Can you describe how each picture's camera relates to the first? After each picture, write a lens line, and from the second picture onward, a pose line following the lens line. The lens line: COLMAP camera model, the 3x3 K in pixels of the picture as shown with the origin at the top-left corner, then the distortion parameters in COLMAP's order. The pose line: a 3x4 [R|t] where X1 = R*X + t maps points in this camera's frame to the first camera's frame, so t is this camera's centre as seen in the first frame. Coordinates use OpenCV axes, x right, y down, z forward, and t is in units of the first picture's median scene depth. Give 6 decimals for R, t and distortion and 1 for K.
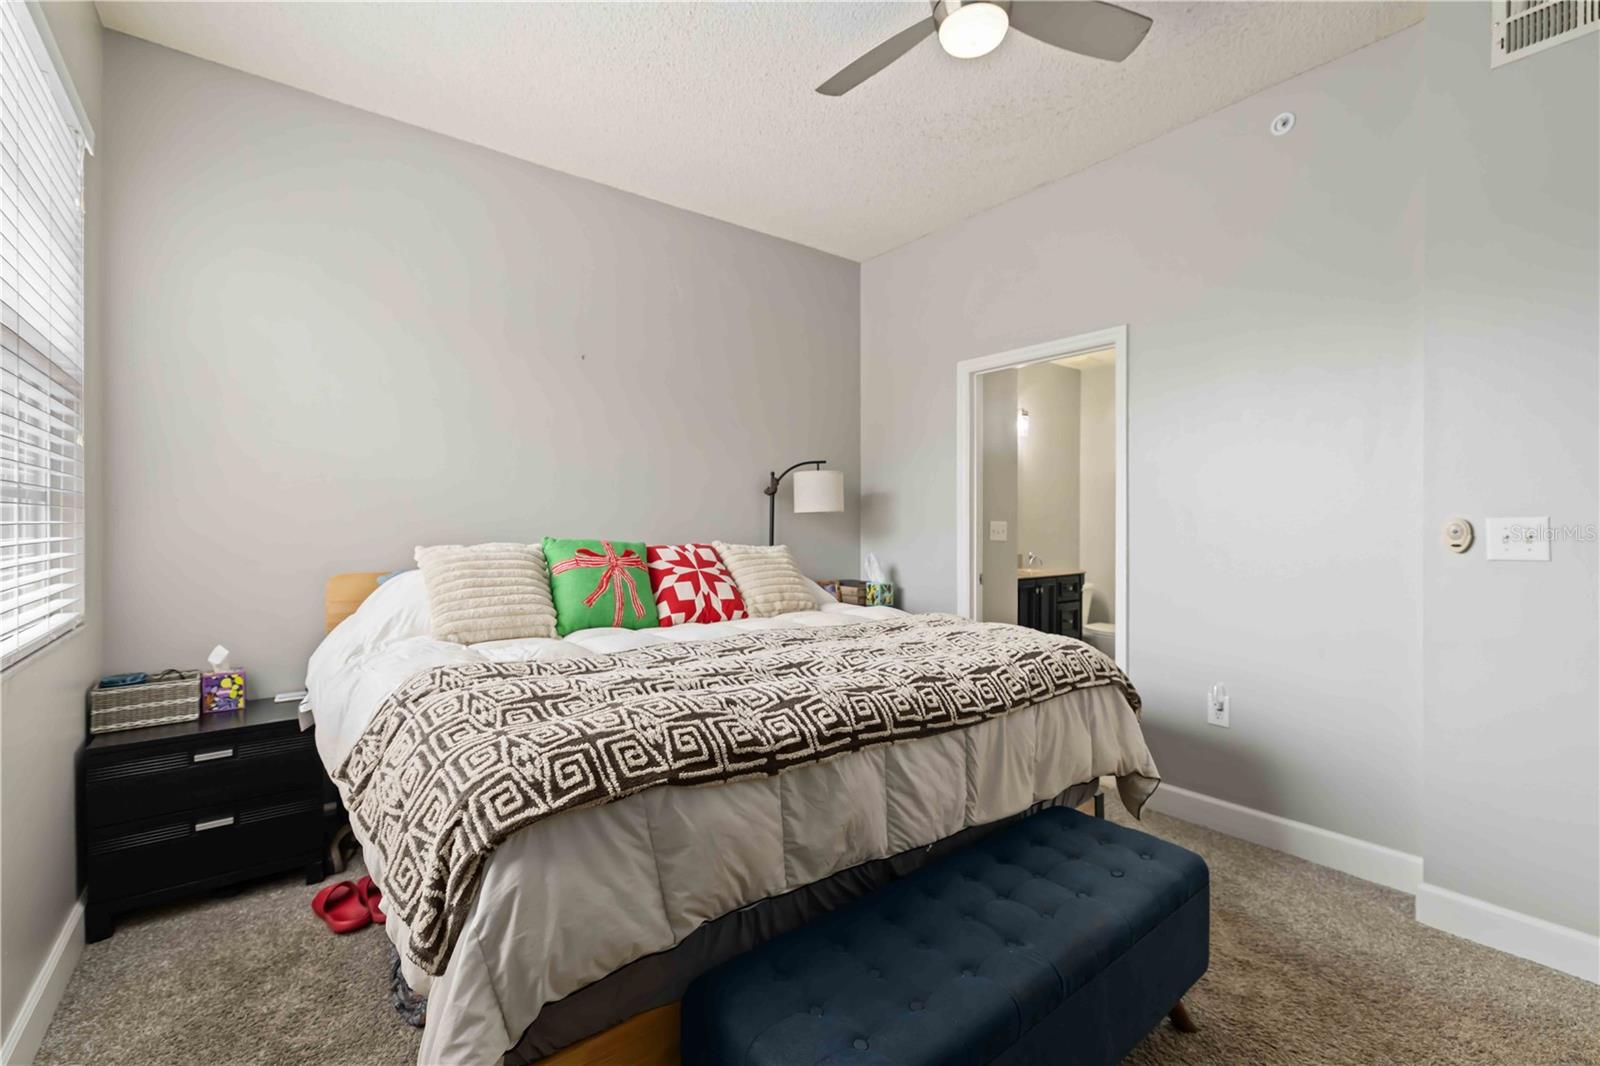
lens RADIAL K [[701.6, 0, 802.3], [0, 701.6, 528.2], [0, 0, 1]] dist [0.001678, 0.001153]
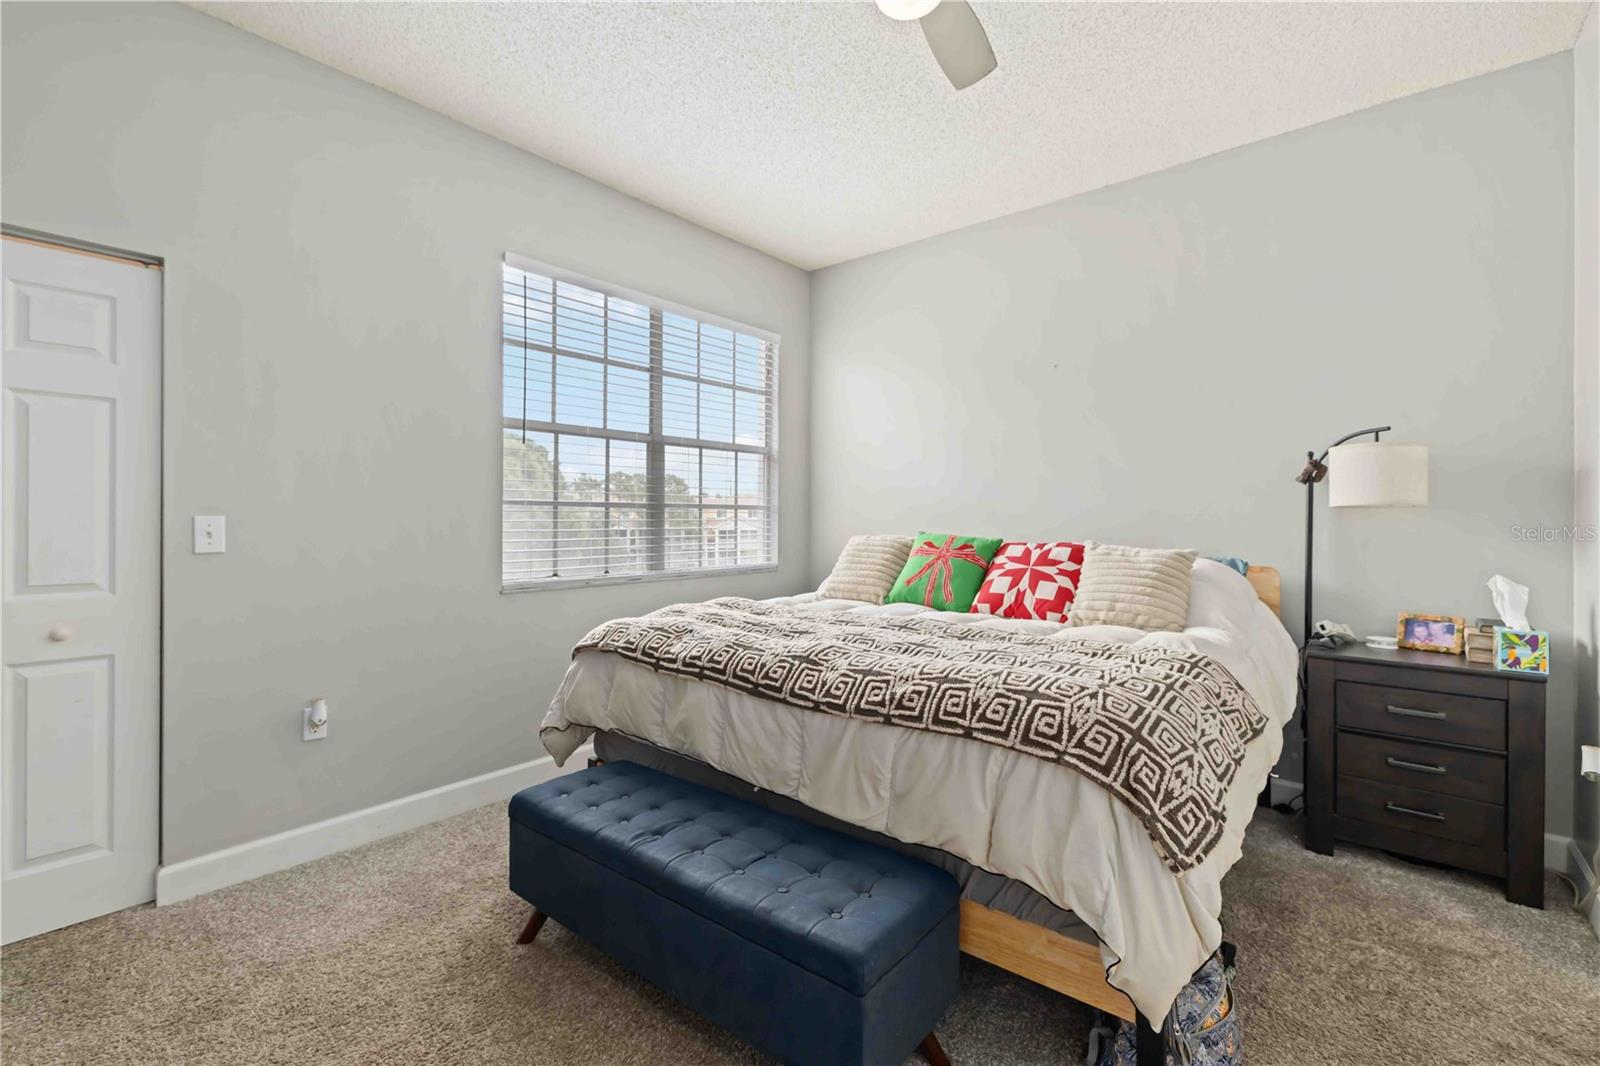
lens RADIAL K [[701.6, 0, 798.7], [0, 701.6, 523.5], [0, 0, 1]] dist [0.001678, 0.001153]
pose [[0.204617, 0.004732, -0.978831, 1.210911], [-0.010663, 0.999940, 0.002605, -0.003821], [0.978784, 0.009905, 0.204655, 0.724445]]
